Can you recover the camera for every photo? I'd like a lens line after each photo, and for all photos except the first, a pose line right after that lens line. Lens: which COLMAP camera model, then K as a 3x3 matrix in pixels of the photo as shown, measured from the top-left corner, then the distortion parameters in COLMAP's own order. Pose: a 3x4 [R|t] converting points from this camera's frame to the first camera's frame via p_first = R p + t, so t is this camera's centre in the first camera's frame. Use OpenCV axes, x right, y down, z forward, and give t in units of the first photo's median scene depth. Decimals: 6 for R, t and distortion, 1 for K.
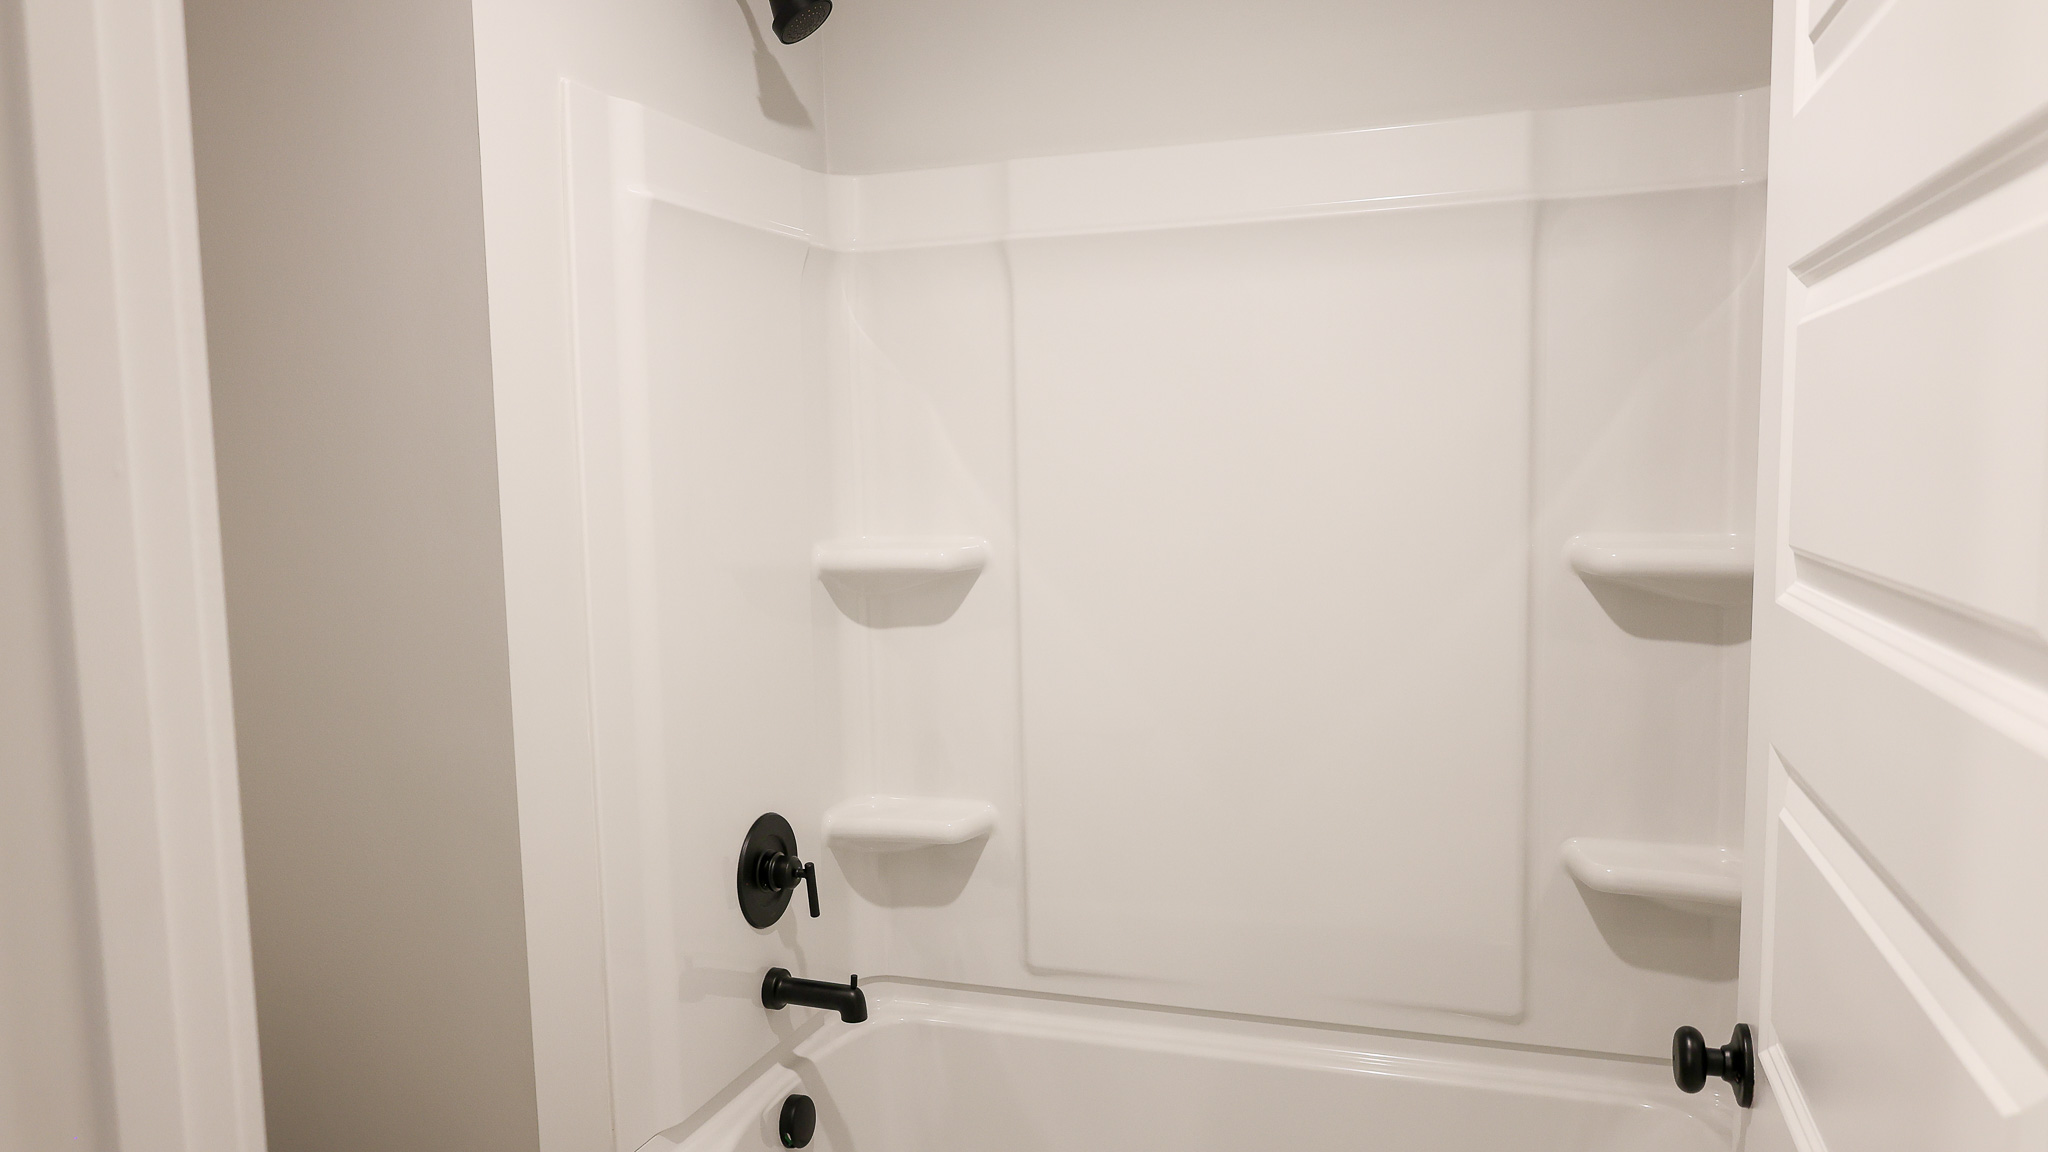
lens RADIAL K [[1430.6, 0, 1020.5], [0, 1430.6, 584.2], [0, 0, 1]] dist [0.019741, 0.005561]
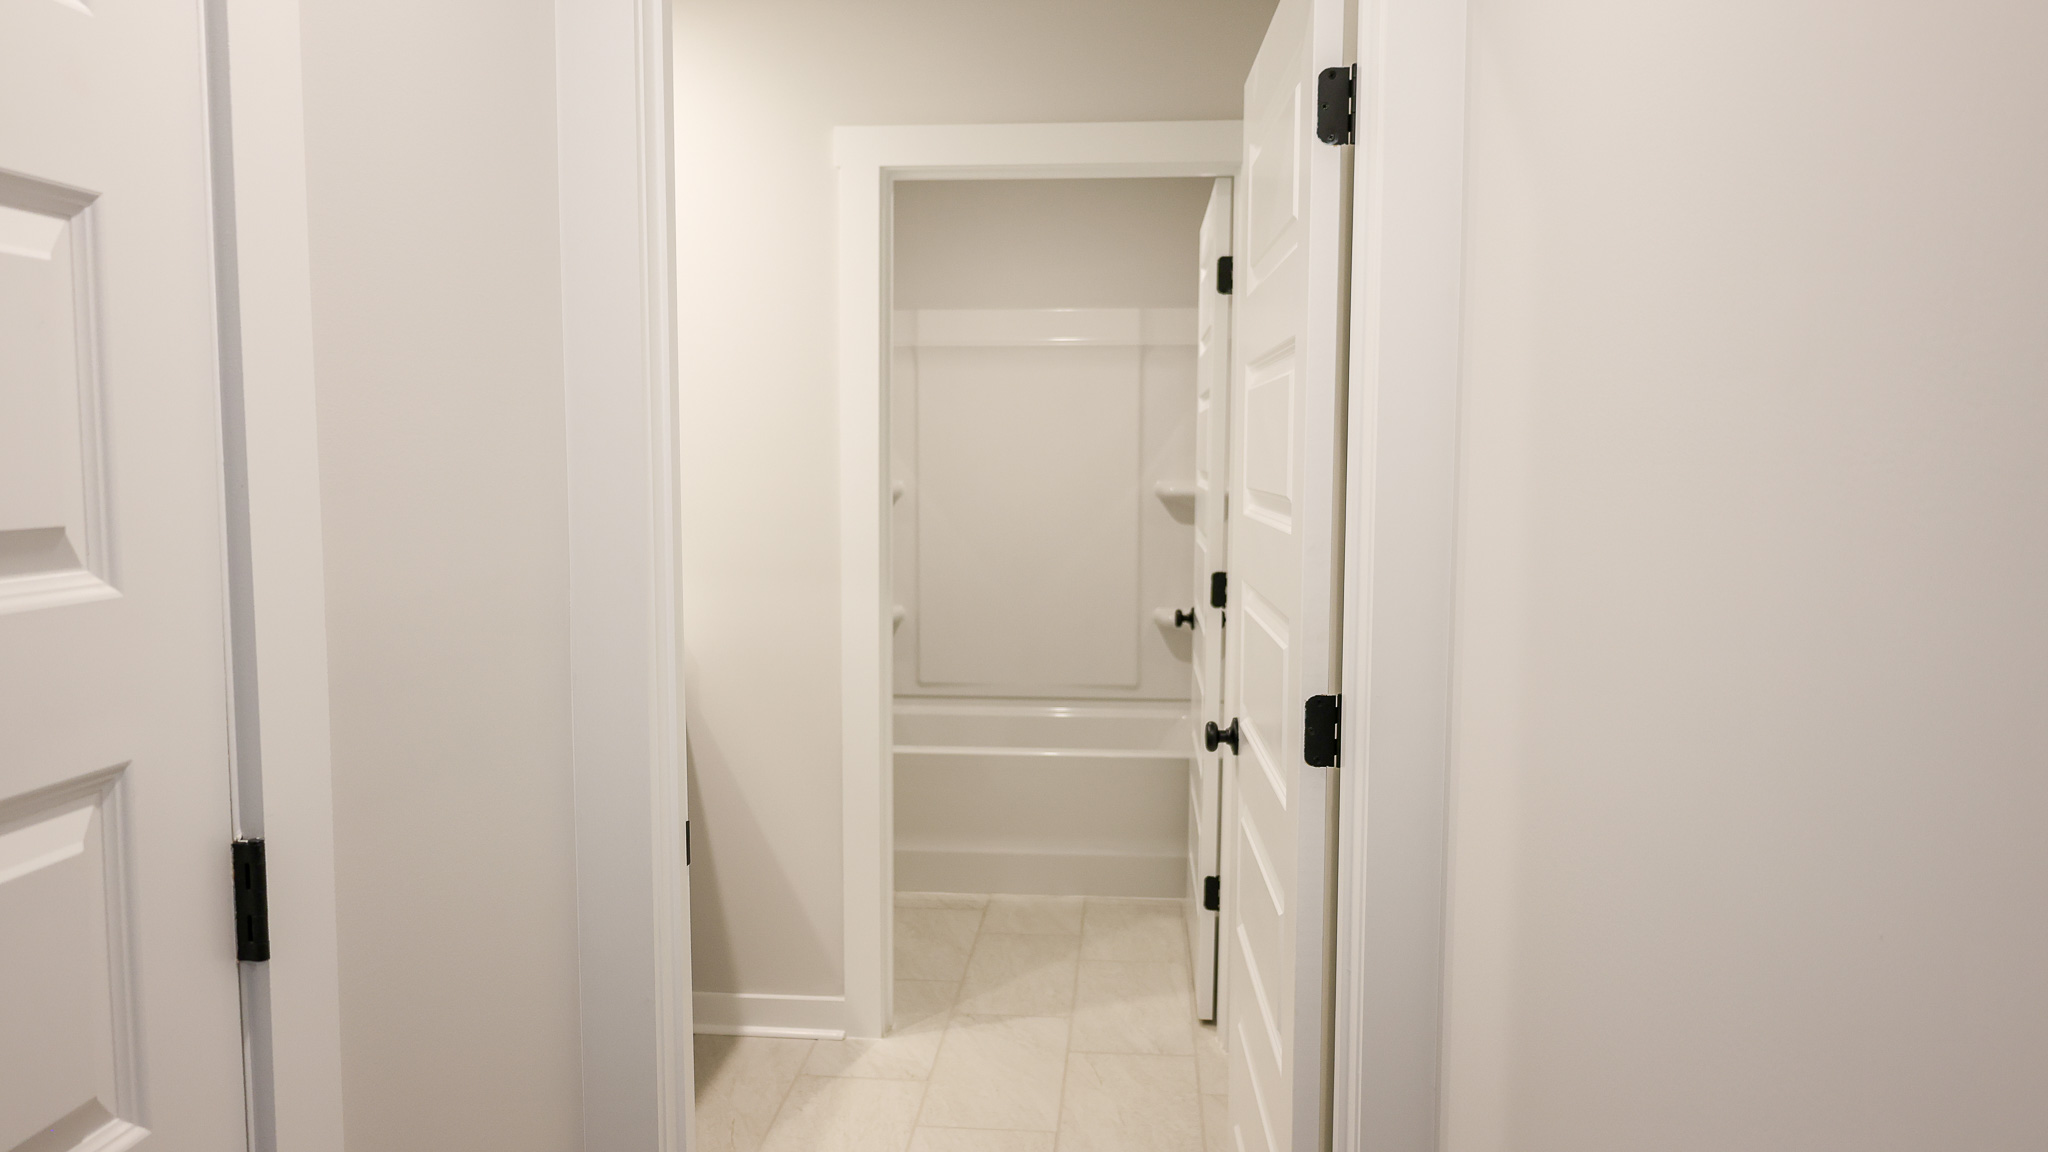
lens RADIAL K [[1430.6, 0, 1024.4], [0, 1430.6, 574.6], [0, 0, 1]] dist [0.019741, 0.005561]
pose [[0.965248, -0.011670, 0.261075, -0.403974], [0.005473, 0.999686, 0.024451, 0.055868], [-0.261279, -0.022172, 0.965009, -1.111957]]
